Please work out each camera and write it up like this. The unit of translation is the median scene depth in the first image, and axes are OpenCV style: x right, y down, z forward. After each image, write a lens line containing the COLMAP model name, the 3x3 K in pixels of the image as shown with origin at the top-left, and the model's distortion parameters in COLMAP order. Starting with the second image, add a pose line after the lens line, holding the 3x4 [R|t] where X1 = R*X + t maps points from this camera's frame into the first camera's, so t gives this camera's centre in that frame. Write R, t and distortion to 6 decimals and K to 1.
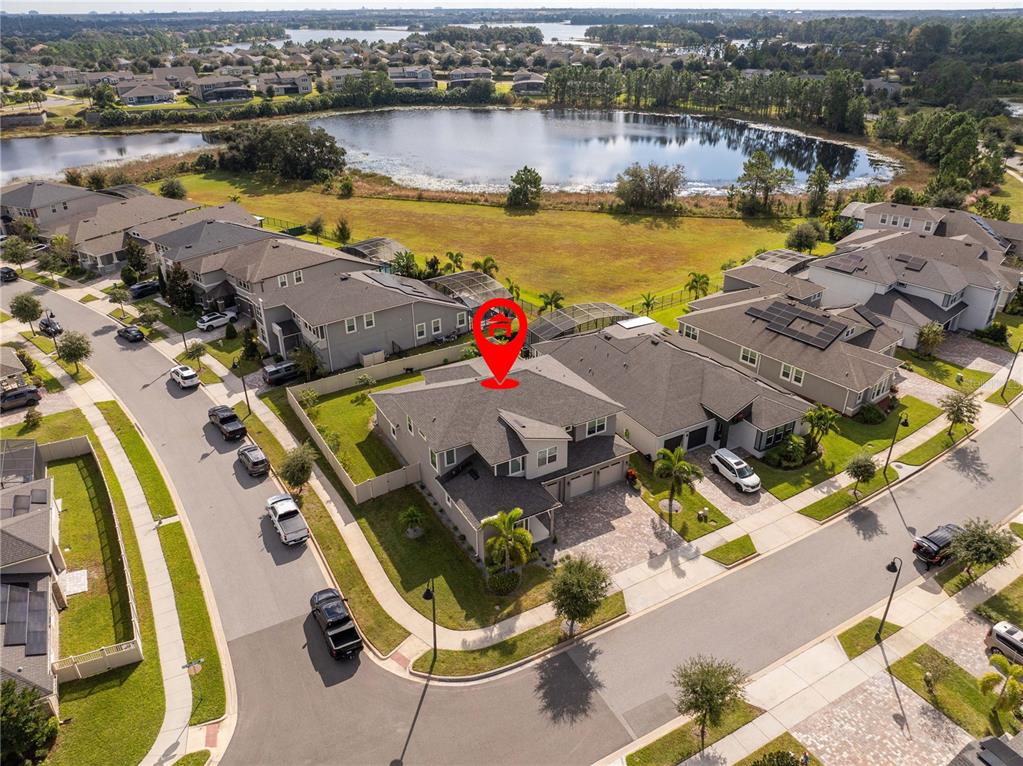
lens RADIAL K [[719.3, 0, 518.0], [0, 719.3, 373.8], [0, 0, 1]] dist [-0.044364, -0.003124]
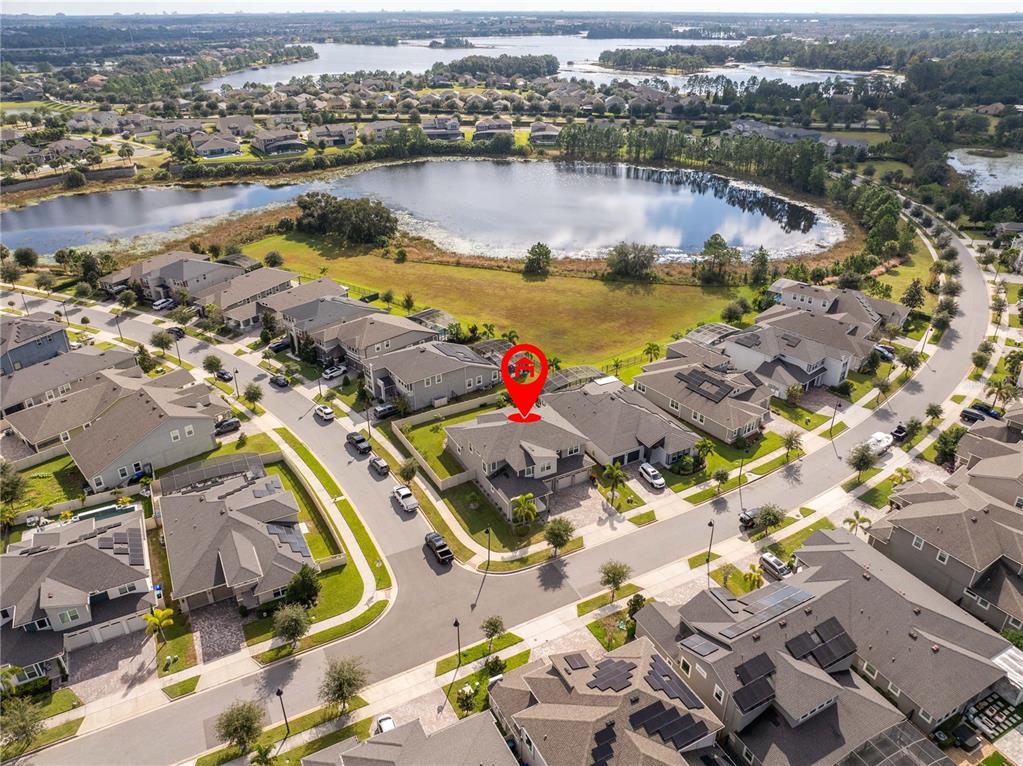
lens RADIAL K [[719.3, 0, 518.0], [0, 719.3, 373.8], [0, 0, 1]] dist [-0.044364, -0.003124]
pose [[0.999738, 0.012856, -0.018952, 0.000530], [-0.012877, 0.999917, -0.000960, -0.070571], [0.018939, 0.001204, 0.999820, -0.497924]]
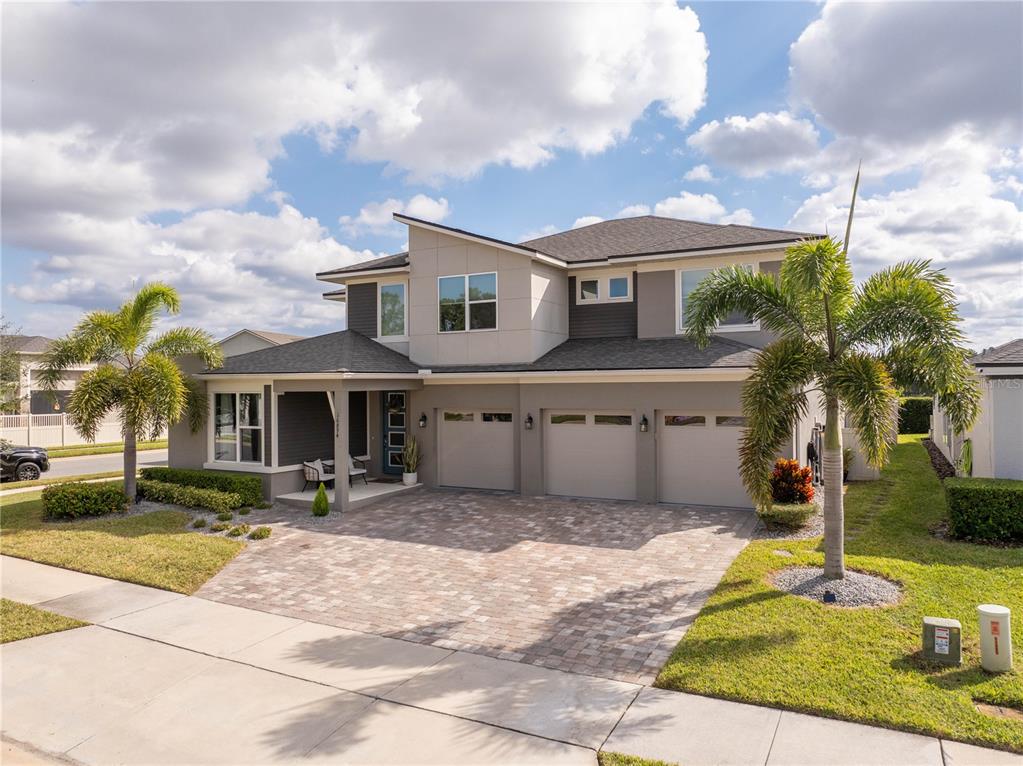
lens RADIAL K [[719.3, 0, 518.0], [0, 719.3, 373.8], [0, 0, 1]] dist [-0.044364, -0.003124]
pose [[0.543313, -0.017113, -0.839356, 0.192130], [-0.375132, 0.889482, -0.260957, 0.127984], [0.751058, 0.456650, 0.476847, 0.498686]]
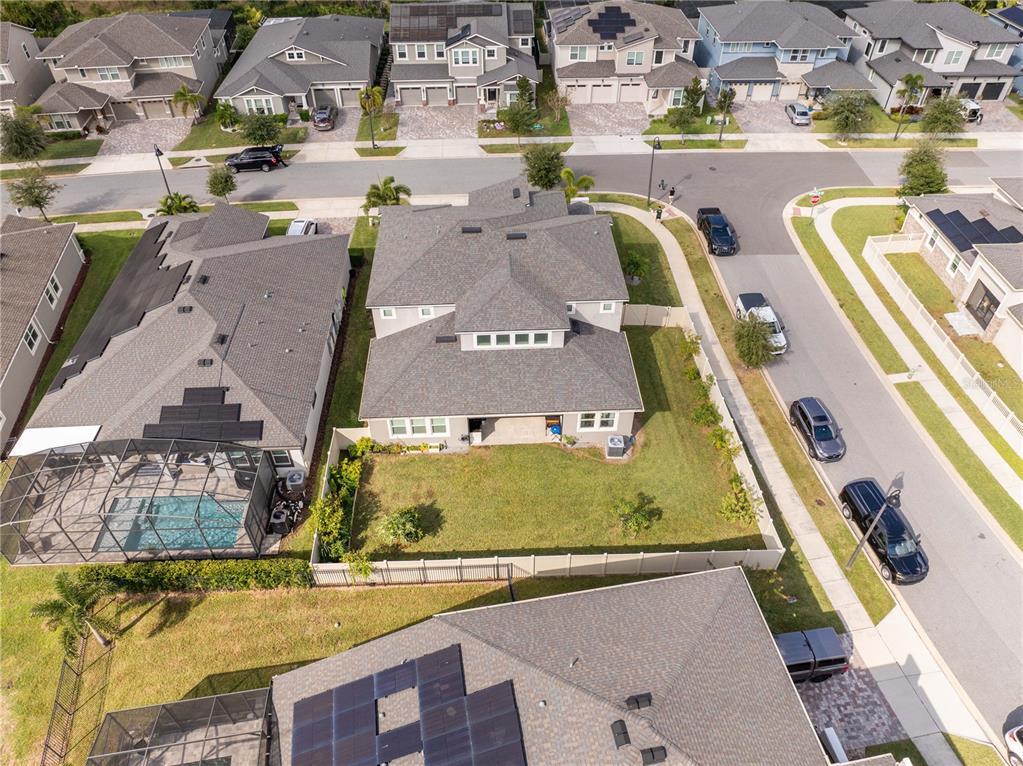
lens RADIAL K [[715.7, 0, 511.5], [0, 715.7, 383.0], [0, 0, 1]] dist [-0.042756, 0.004984]
pose [[-0.888769, -0.315184, 0.332789, -0.212630], [0.210718, 0.363814, 0.907324, -0.383207], [-0.407048, 0.876526, -0.256932, 0.827985]]
